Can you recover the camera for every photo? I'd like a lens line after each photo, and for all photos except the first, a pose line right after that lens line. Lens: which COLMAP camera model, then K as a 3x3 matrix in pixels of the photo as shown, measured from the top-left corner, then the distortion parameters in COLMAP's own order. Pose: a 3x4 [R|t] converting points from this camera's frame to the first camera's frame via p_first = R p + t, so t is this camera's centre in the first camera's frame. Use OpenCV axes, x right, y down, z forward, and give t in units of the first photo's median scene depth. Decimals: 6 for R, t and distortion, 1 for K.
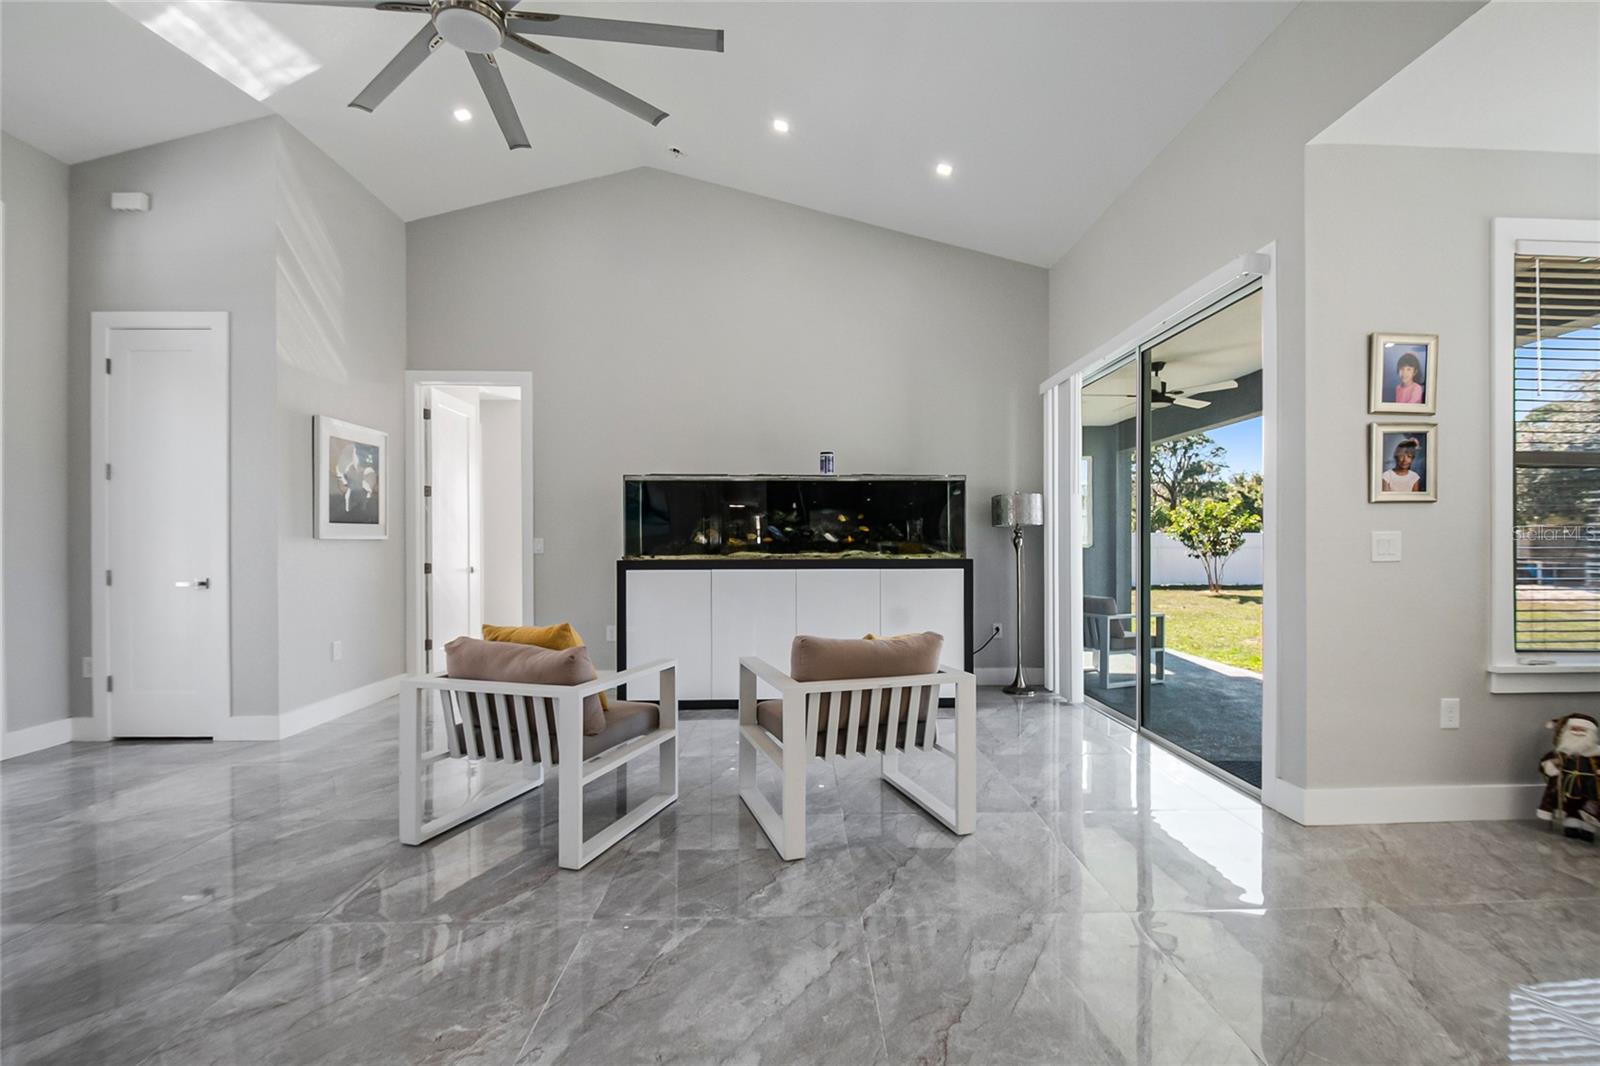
lens RADIAL K [[765.0, 0, 799.1], [0, 765.0, 553.5], [0, 0, 1]] dist [-0.010770, -0.002566]
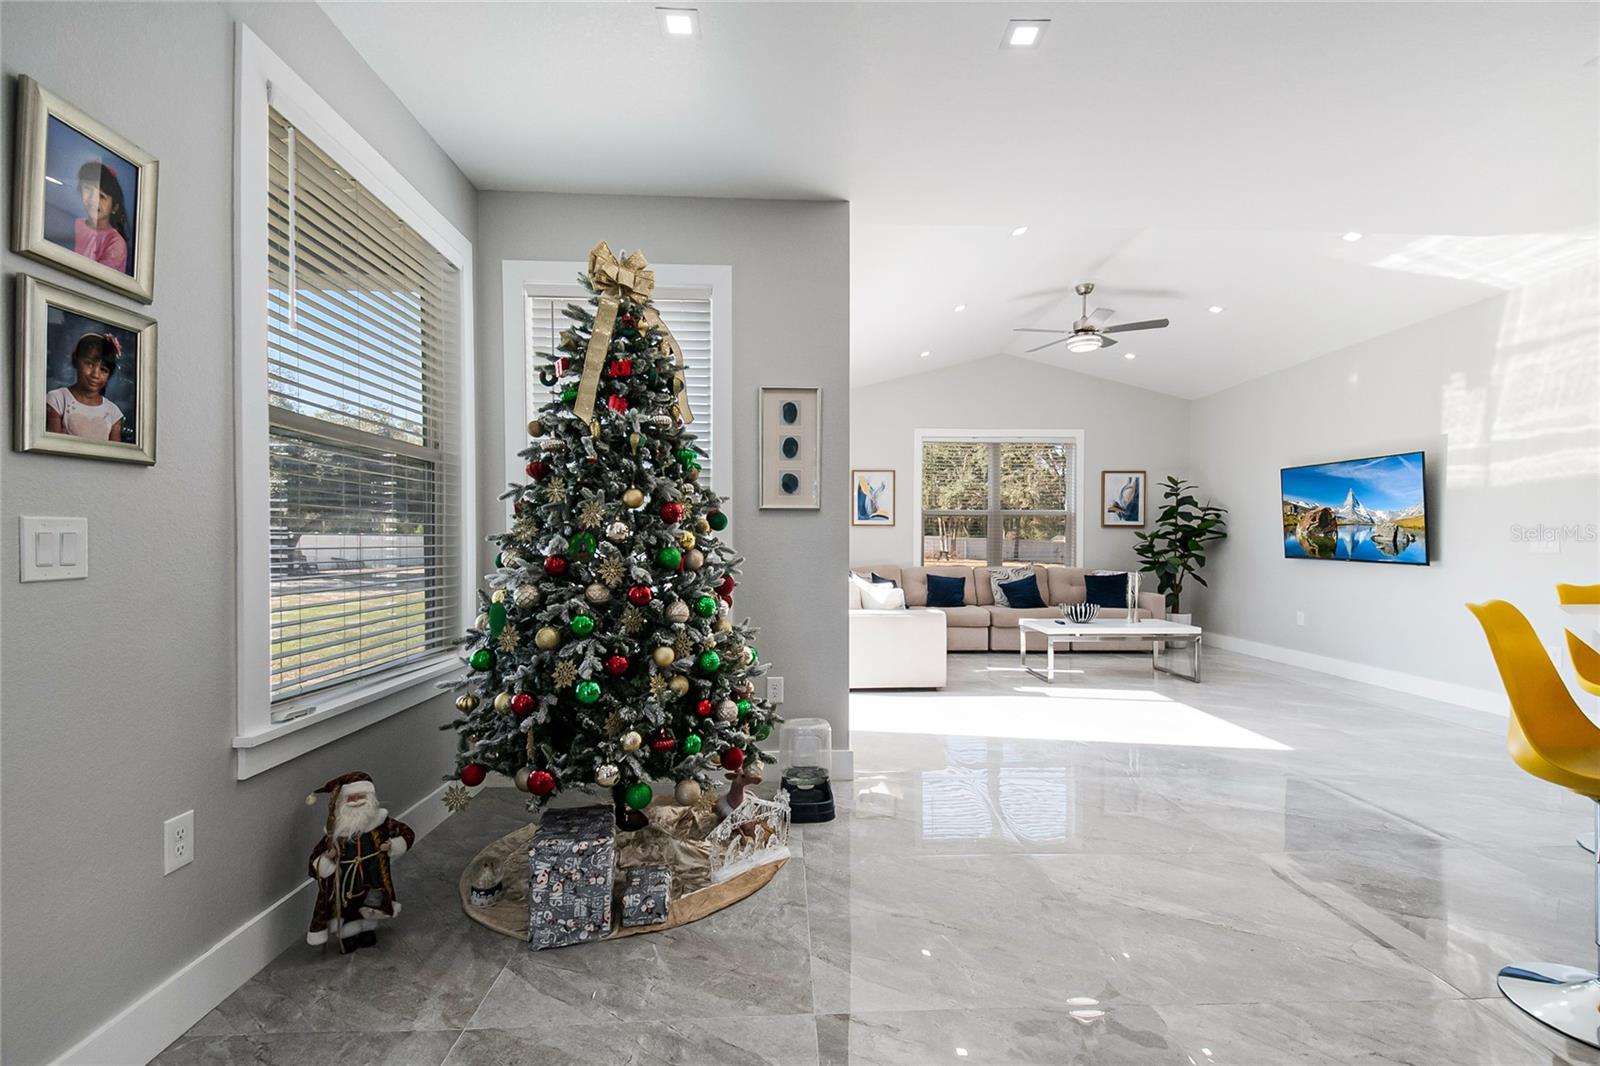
lens RADIAL K [[701.1, 0, 801.1], [0, 701.1, 546.3], [0, 0, 1]] dist [0.028097, -0.014782]
pose [[-0.019734, -0.005169, 0.999792, 0.265971], [0.008694, 0.999948, 0.005341, -0.007025], [-0.999767, 0.008798, -0.019688, 0.451608]]
